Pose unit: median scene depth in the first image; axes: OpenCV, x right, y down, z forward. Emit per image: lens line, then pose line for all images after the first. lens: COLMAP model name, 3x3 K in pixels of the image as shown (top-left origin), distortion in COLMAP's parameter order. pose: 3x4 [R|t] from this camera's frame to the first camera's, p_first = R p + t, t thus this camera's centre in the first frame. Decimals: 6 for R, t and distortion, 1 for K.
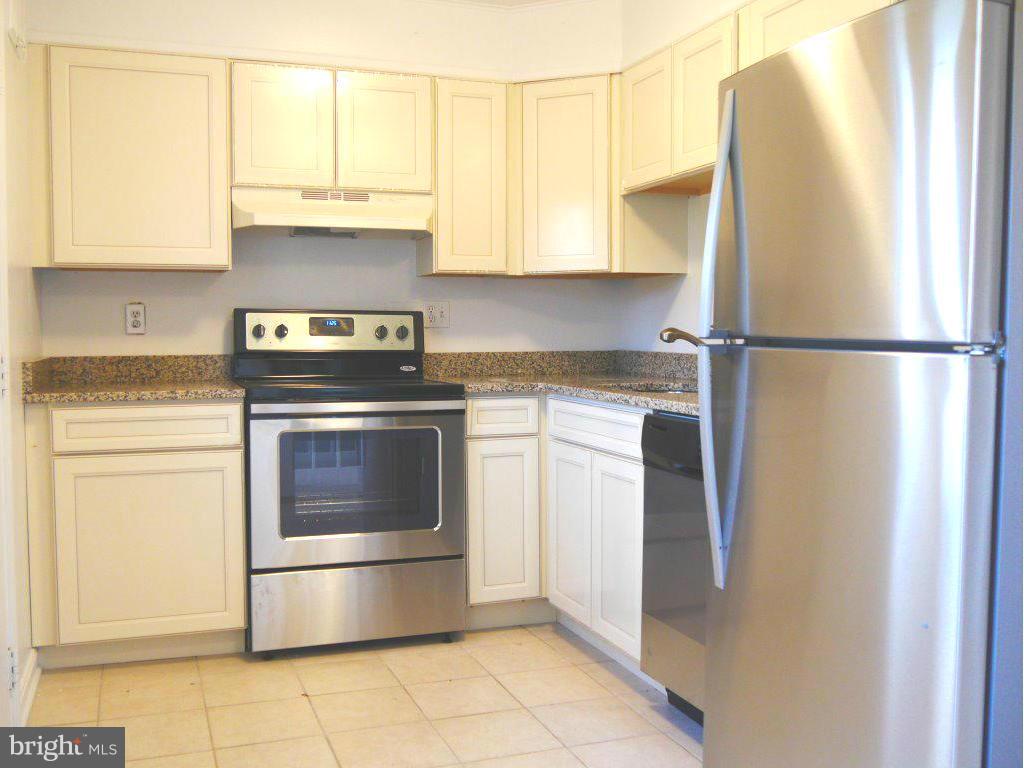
lens RADIAL K [[1005.8, 0, 512.0], [0, 1005.8, 384.0], [0, 0, 1]] dist [-0.048793, -0.006772]
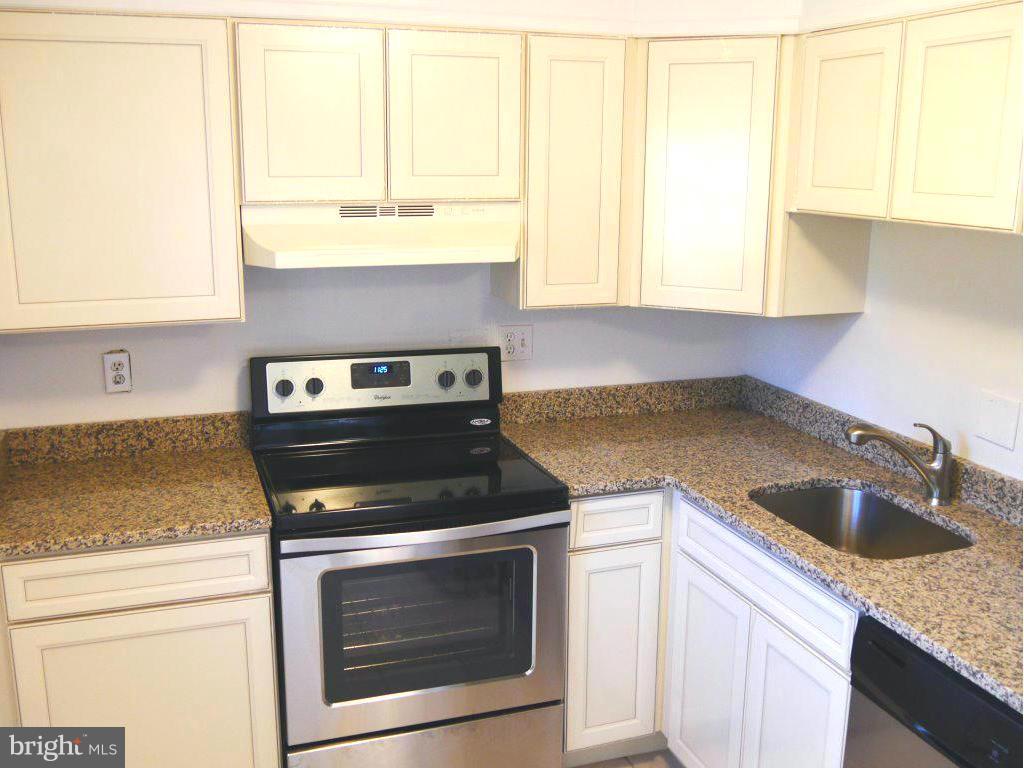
lens RADIAL K [[1005.8, 0, 512.0], [0, 1005.8, 384.0], [0, 0, 1]] dist [-0.048793, -0.006772]
pose [[0.999868, 0.012713, -0.010111, -0.078194], [-0.010797, 0.985215, 0.170980, -0.187870], [0.012136, -0.170849, 0.985223, 0.276723]]
